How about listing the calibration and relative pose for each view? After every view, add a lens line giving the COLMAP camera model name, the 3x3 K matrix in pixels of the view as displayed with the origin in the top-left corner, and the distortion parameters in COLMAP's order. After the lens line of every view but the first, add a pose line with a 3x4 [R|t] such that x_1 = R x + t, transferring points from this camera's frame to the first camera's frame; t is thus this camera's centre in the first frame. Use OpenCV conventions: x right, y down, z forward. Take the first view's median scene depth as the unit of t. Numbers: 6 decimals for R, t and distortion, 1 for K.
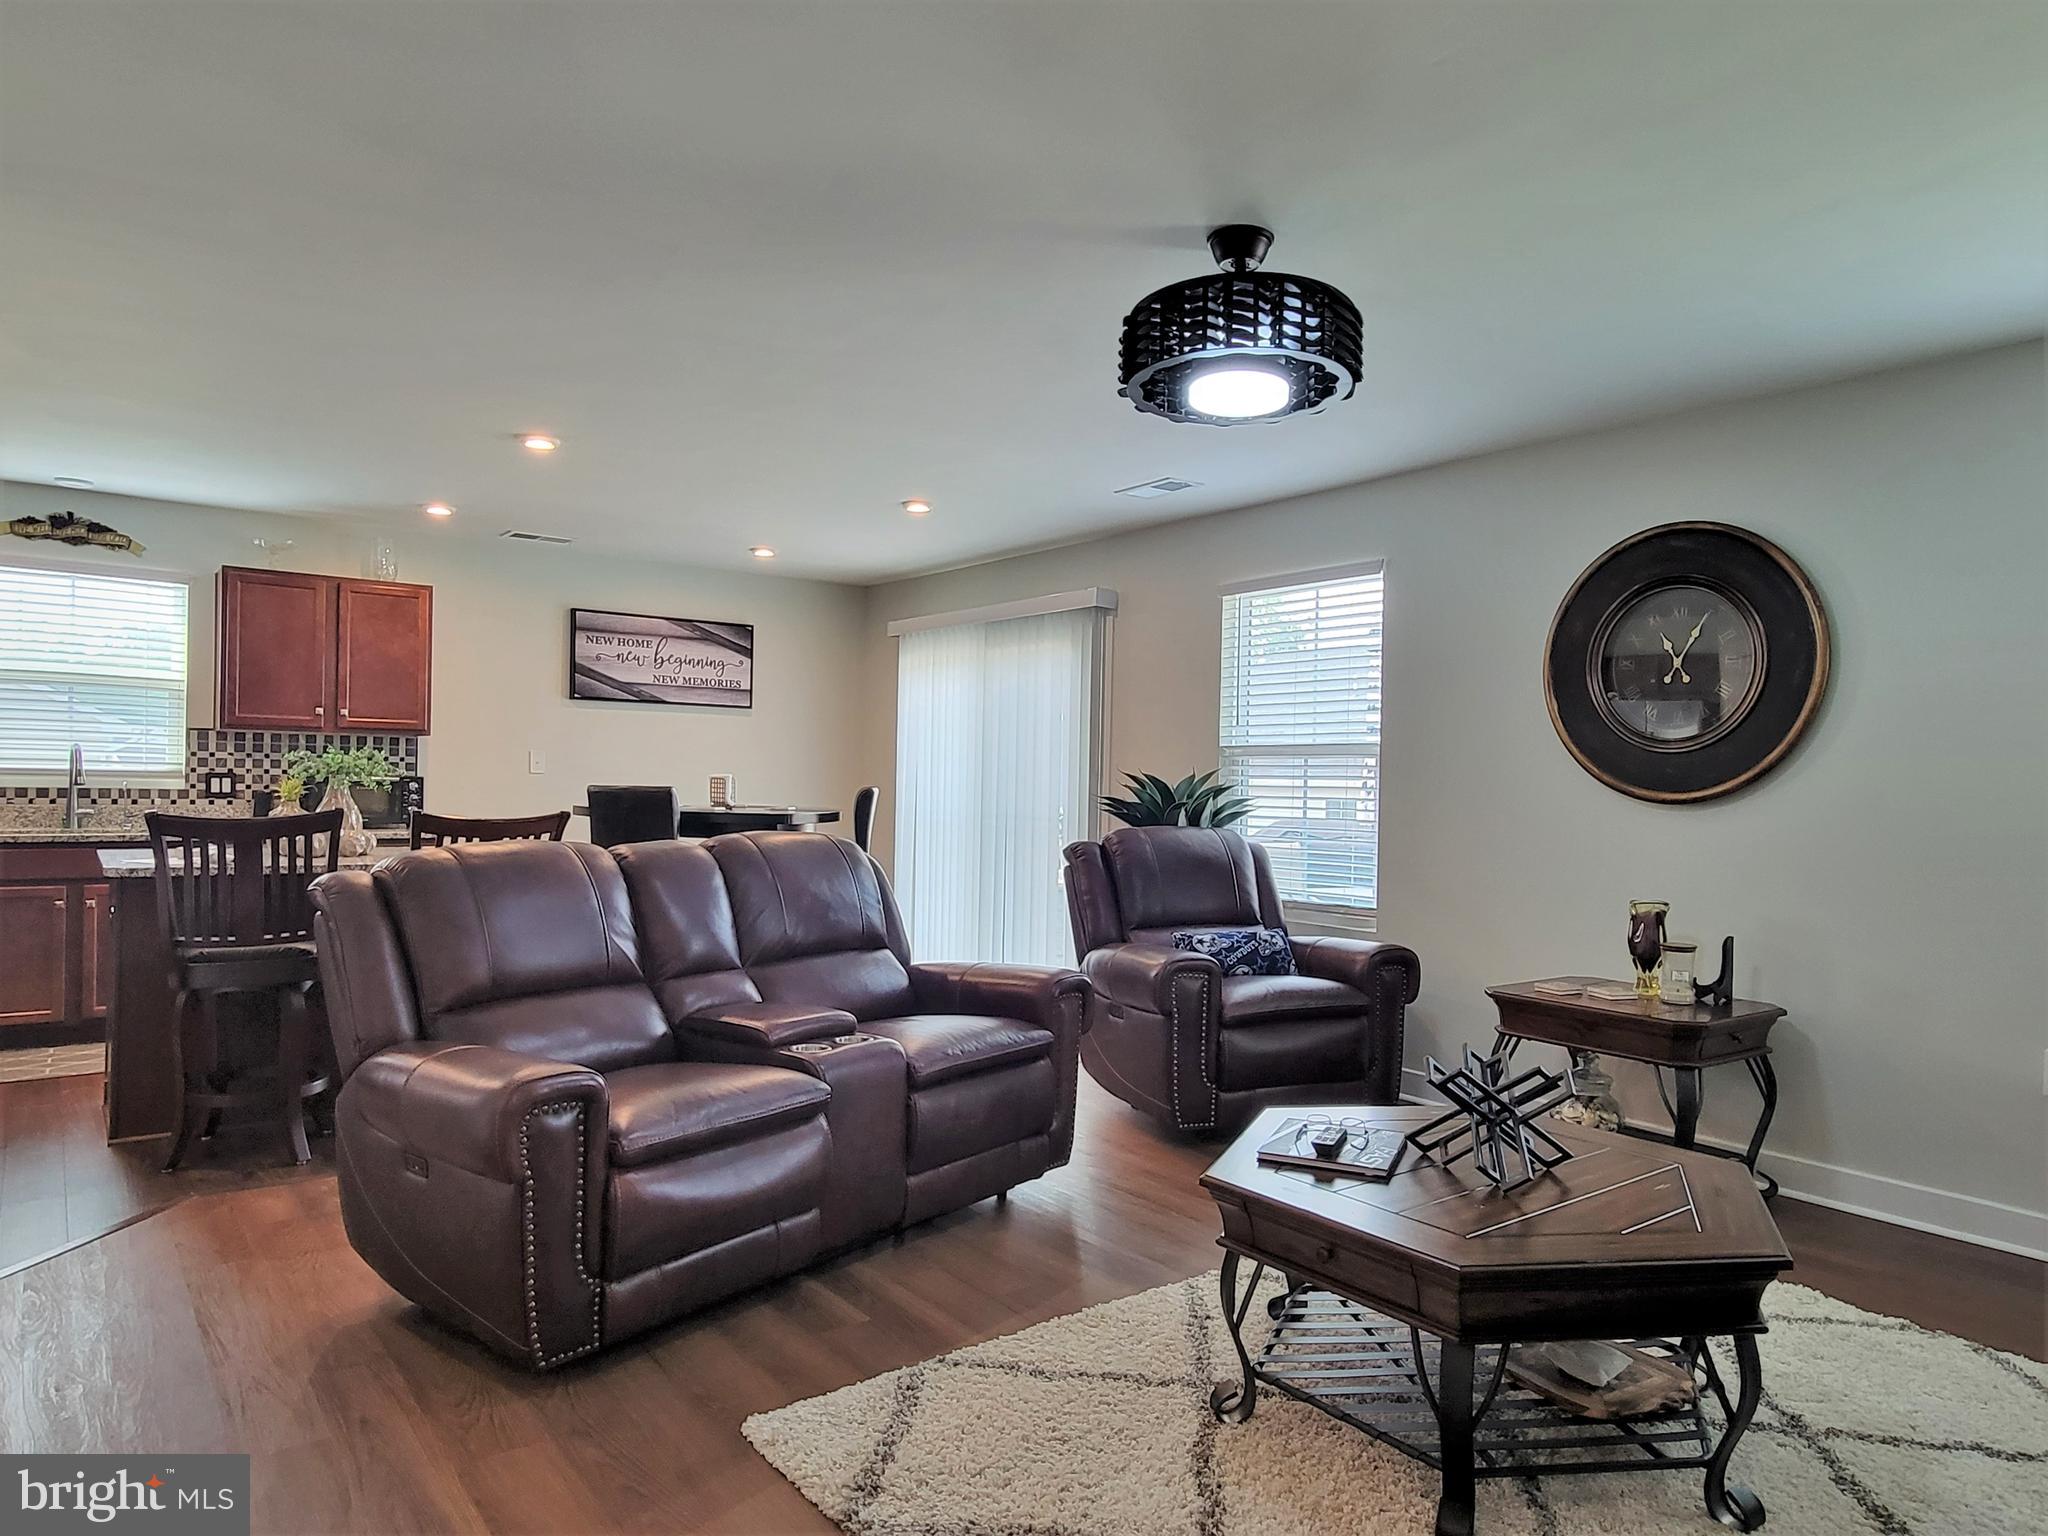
lens RADIAL K [[1272.8, 0, 1024.5], [0, 1272.8, 782.2], [0, 0, 1]] dist [0.000646, -0.007392]
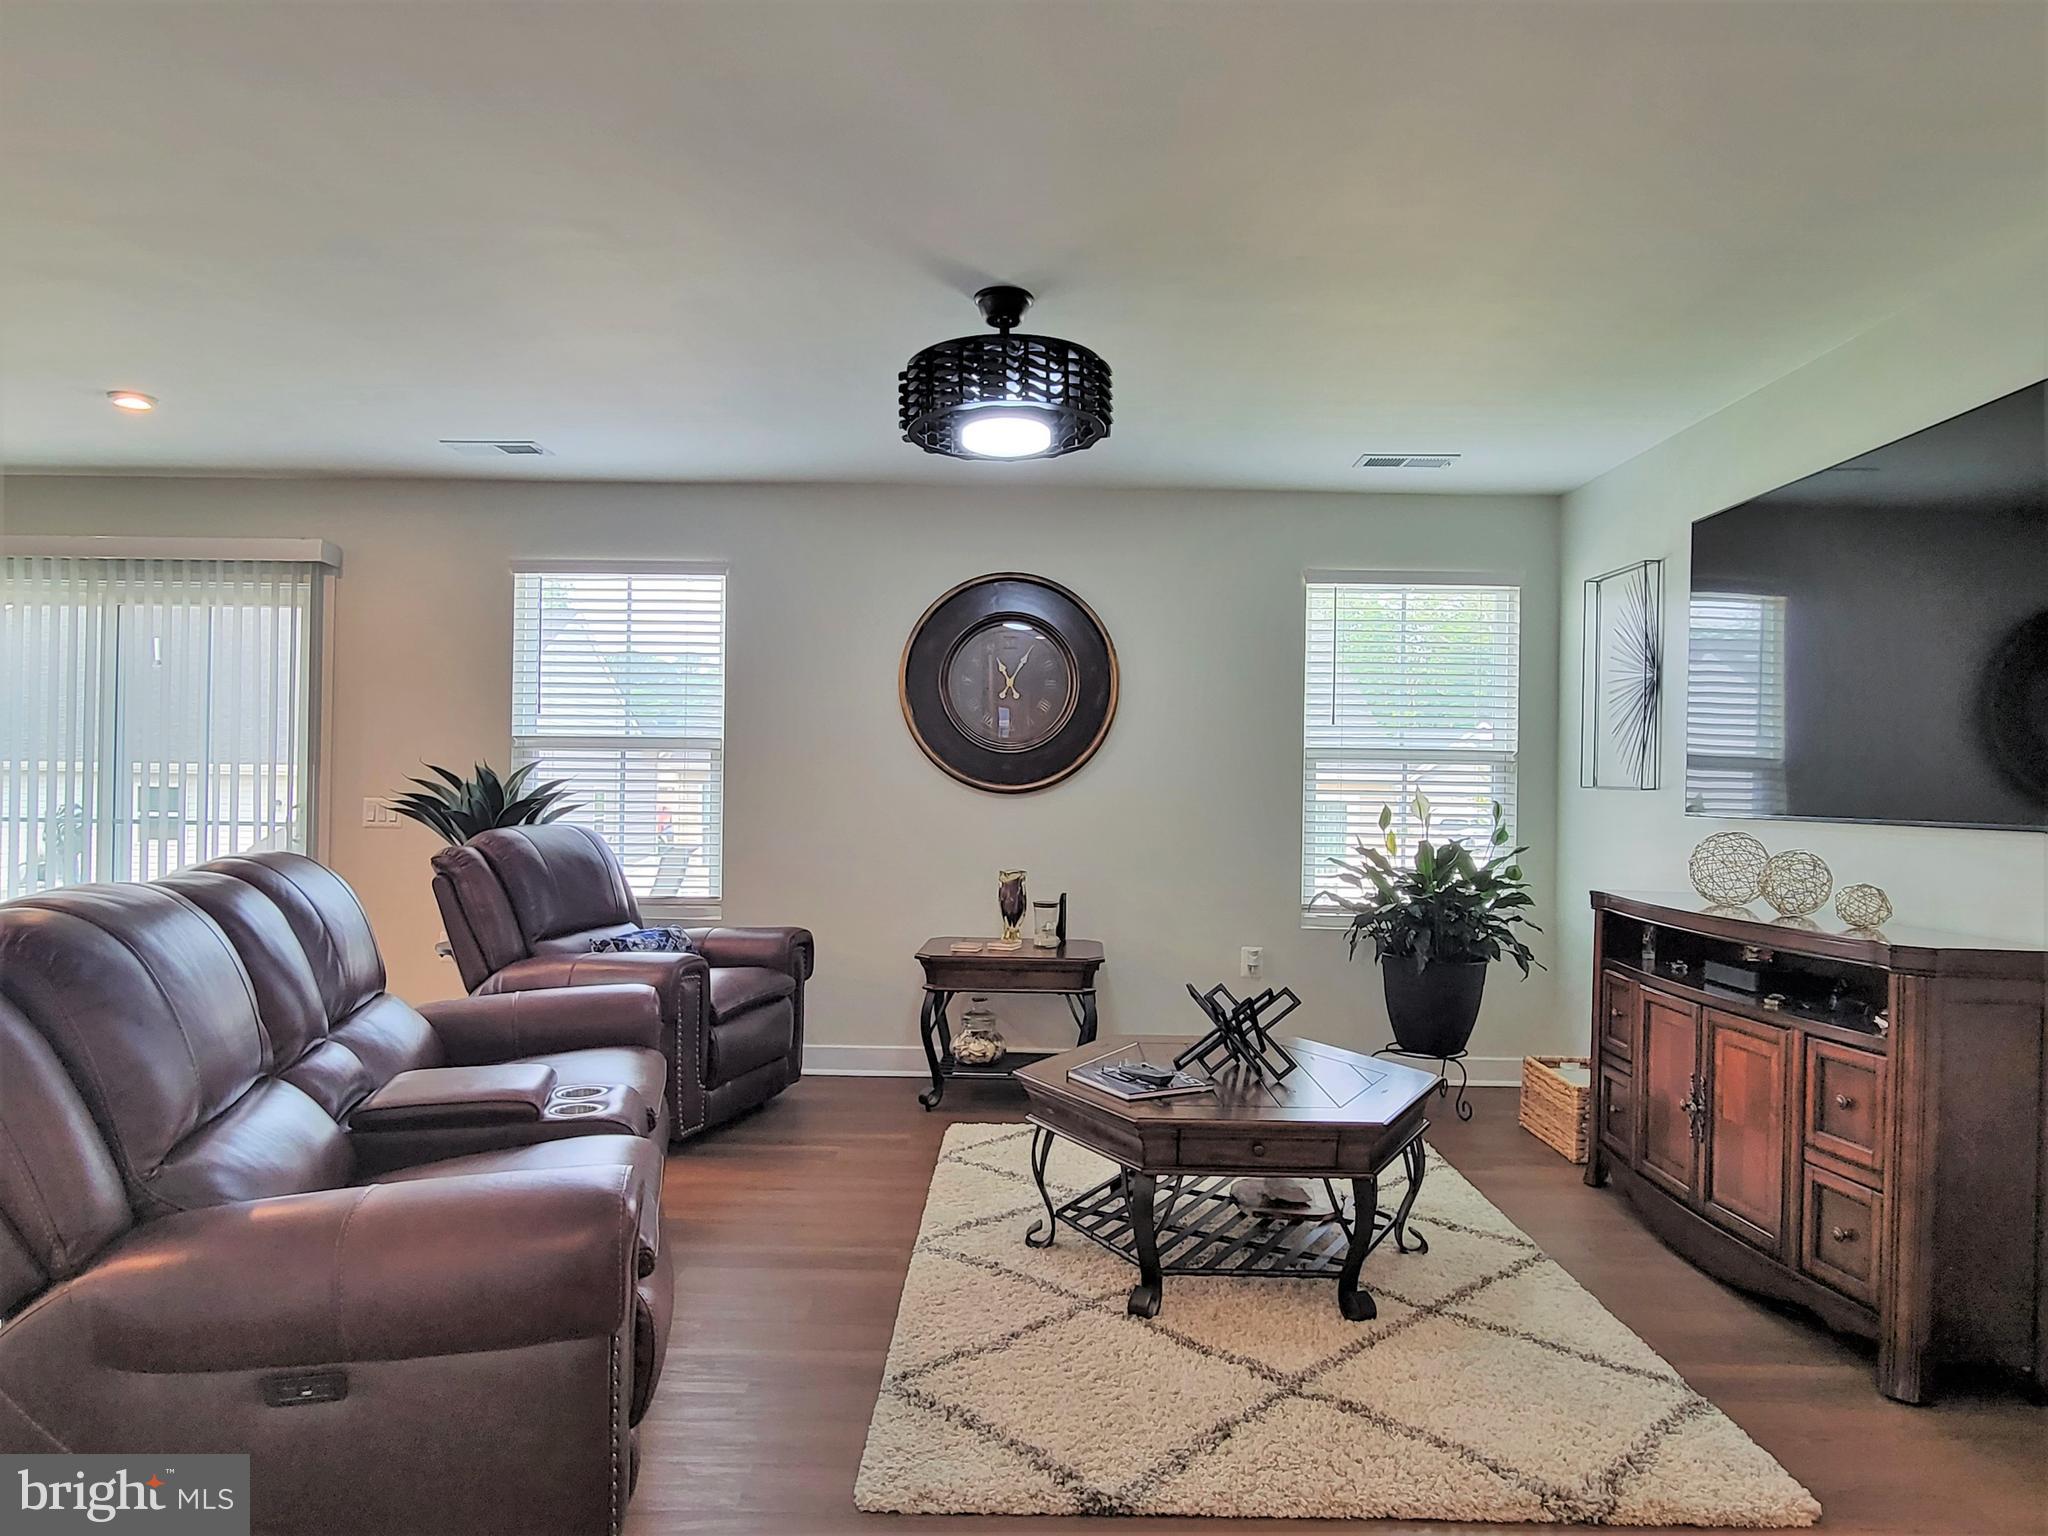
lens RADIAL K [[1272.8, 0, 1024.6], [0, 1272.8, 777.1], [0, 0, 1]] dist [0.000646, -0.007392]
pose [[0.612556, -0.006714, 0.790399, -0.459310], [-0.000598, 0.999960, 0.008958, -0.009888], [-0.790427, -0.005960, 0.612527, 0.193120]]
